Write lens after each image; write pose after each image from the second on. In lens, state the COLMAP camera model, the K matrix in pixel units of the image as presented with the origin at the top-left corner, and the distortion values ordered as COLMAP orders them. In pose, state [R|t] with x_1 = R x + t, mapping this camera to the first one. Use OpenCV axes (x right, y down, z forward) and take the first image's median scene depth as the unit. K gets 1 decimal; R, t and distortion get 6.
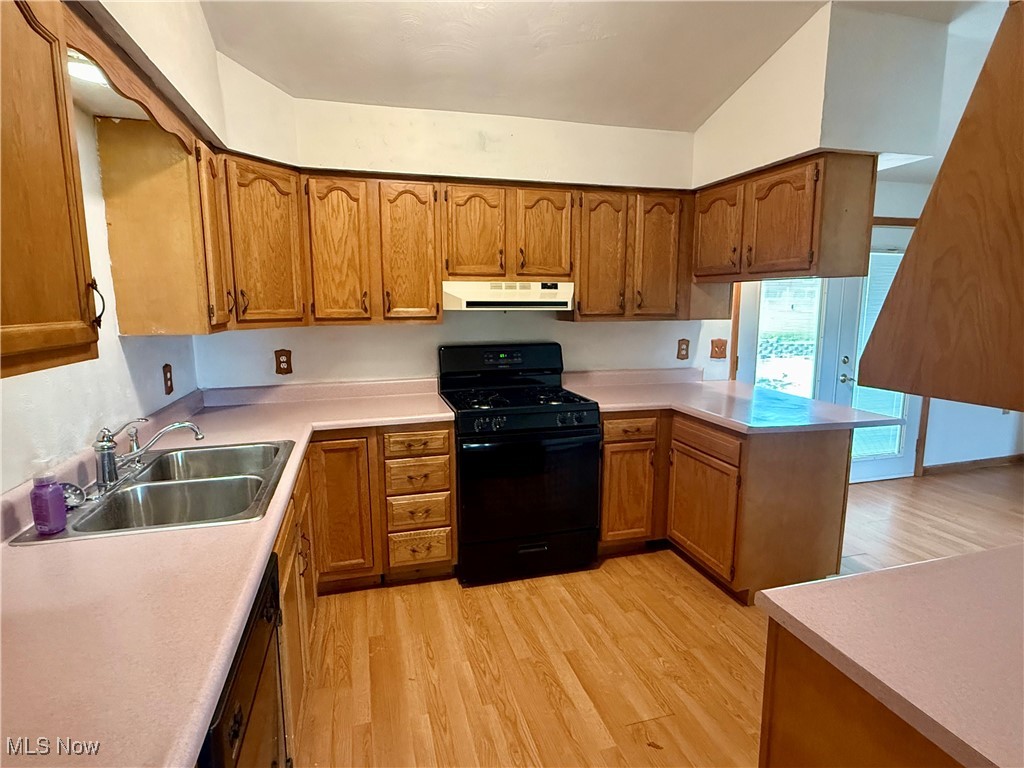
lens RADIAL K [[537.3, 0, 510.7], [0, 537.3, 383.8], [0, 0, 1]] dist [-0.000738, 0.002814]
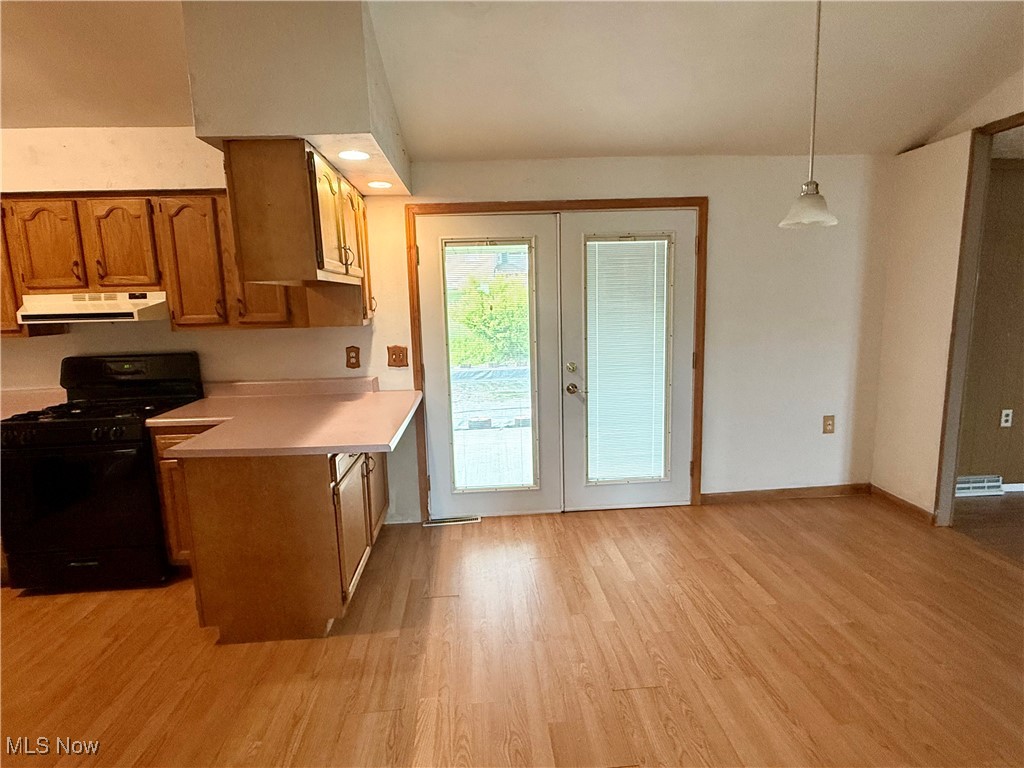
lens RADIAL K [[537.3, 0, 511.3], [0, 537.3, 383.0], [0, 0, 1]] dist [-0.000738, 0.002814]
pose [[0.978269, 0.005858, -0.207255, 0.962247], [-0.004377, 0.999962, 0.007602, -0.034396], [0.207292, -0.006529, 0.978257, 0.183818]]
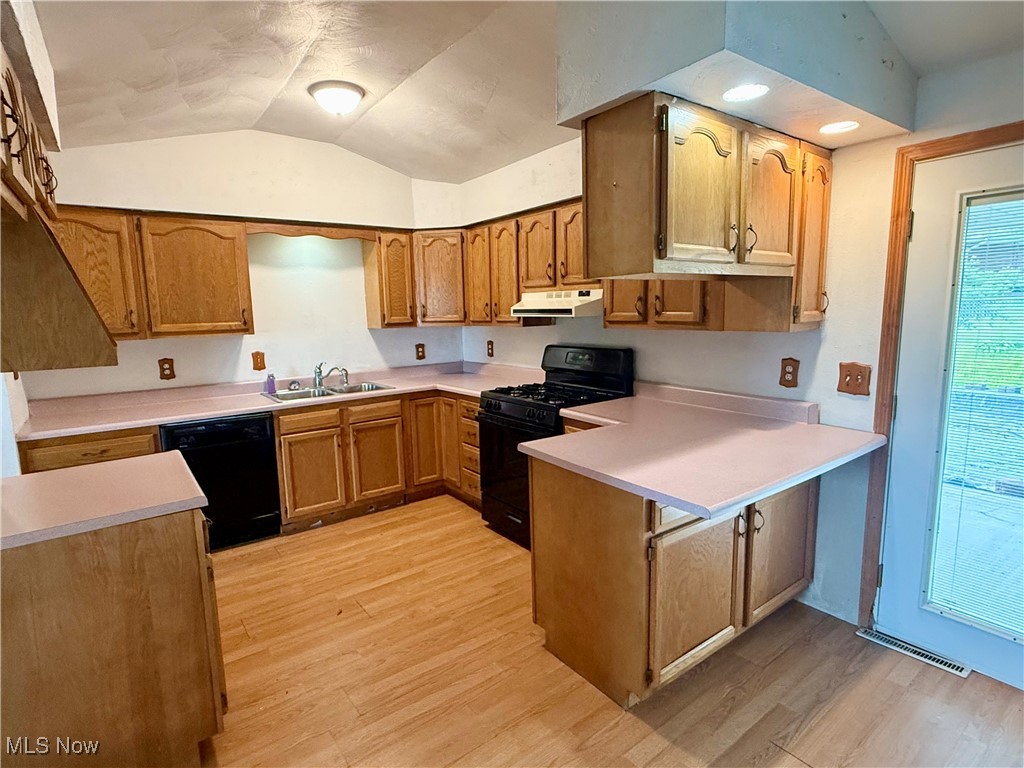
lens RADIAL K [[537.3, 0, 507.4], [0, 537.3, 385.0], [0, 0, 1]] dist [-0.000738, 0.002814]
pose [[0.356000, 0.127880, -0.925695, 1.034967], [-0.117900, 0.988823, 0.091259, -0.084647], [0.927019, 0.076651, 0.367098, 0.497819]]
